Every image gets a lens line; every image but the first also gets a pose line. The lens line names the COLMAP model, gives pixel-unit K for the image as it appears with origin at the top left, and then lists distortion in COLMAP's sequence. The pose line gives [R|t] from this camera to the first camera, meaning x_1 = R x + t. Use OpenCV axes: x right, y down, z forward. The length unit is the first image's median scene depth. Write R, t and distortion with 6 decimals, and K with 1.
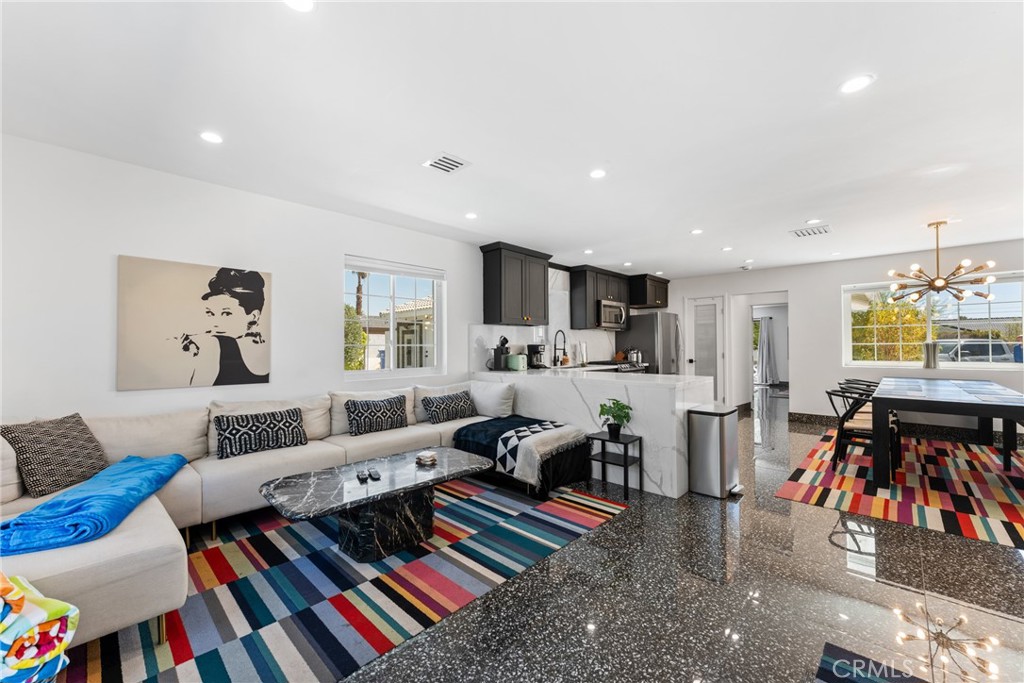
lens RADIAL K [[406.2, 0, 512.0], [0, 406.2, 341.5], [0, 0, 1]] dist [-0.000158, -0.000010]
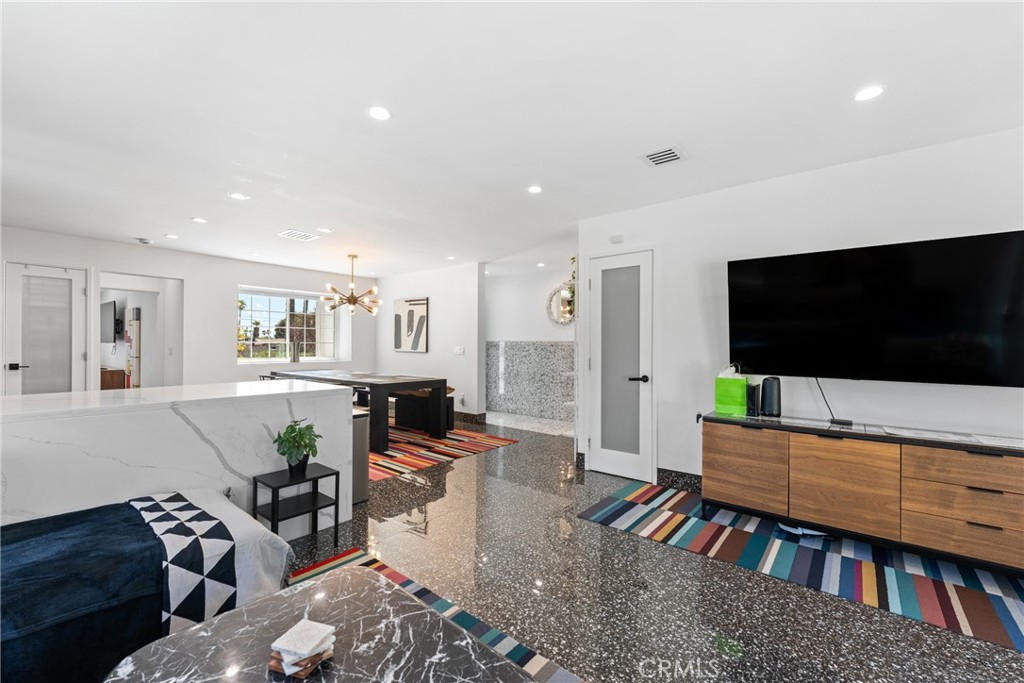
lens RADIAL K [[415.4, 0, 512.0], [0, 415.4, 341.5], [0, 0, 1]] dist [0.000394, 0.000054]
pose [[-0.069056, 0.013214, 0.997525, -0.492692], [-0.020800, 0.999676, -0.014683, 0.010350], [-0.997396, -0.021762, -0.068759, 0.695112]]
